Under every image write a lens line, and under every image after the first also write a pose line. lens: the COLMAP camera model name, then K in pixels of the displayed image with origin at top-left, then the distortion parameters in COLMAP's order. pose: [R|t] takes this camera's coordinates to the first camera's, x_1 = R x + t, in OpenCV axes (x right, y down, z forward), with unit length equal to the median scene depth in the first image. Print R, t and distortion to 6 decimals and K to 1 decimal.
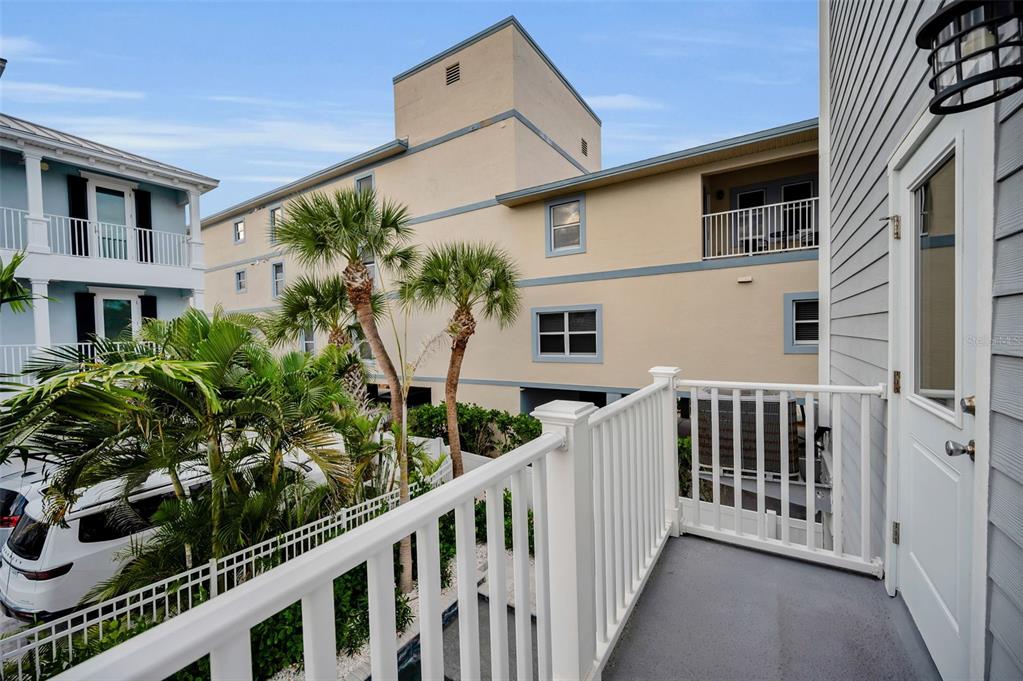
lens RADIAL K [[401.3, 0, 509.5], [0, 401.3, 344.2], [0, 0, 1]] dist [0.000773, 0.000351]
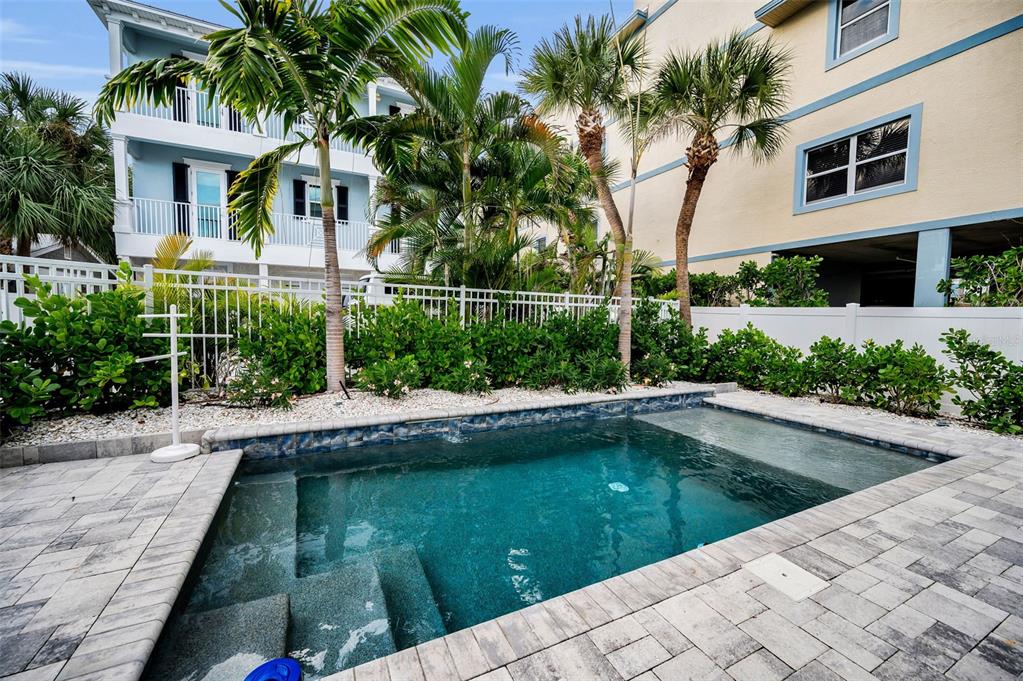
lens RADIAL K [[401.3, 0, 510.5], [0, 401.3, 340.5], [0, 0, 1]] dist [0.000773, 0.000351]
pose [[0.860620, 0.059771, -0.505727, -0.009294], [-0.051200, 0.998212, 0.030847, 0.352617], [0.506667, -0.000655, 0.862142, 0.033069]]
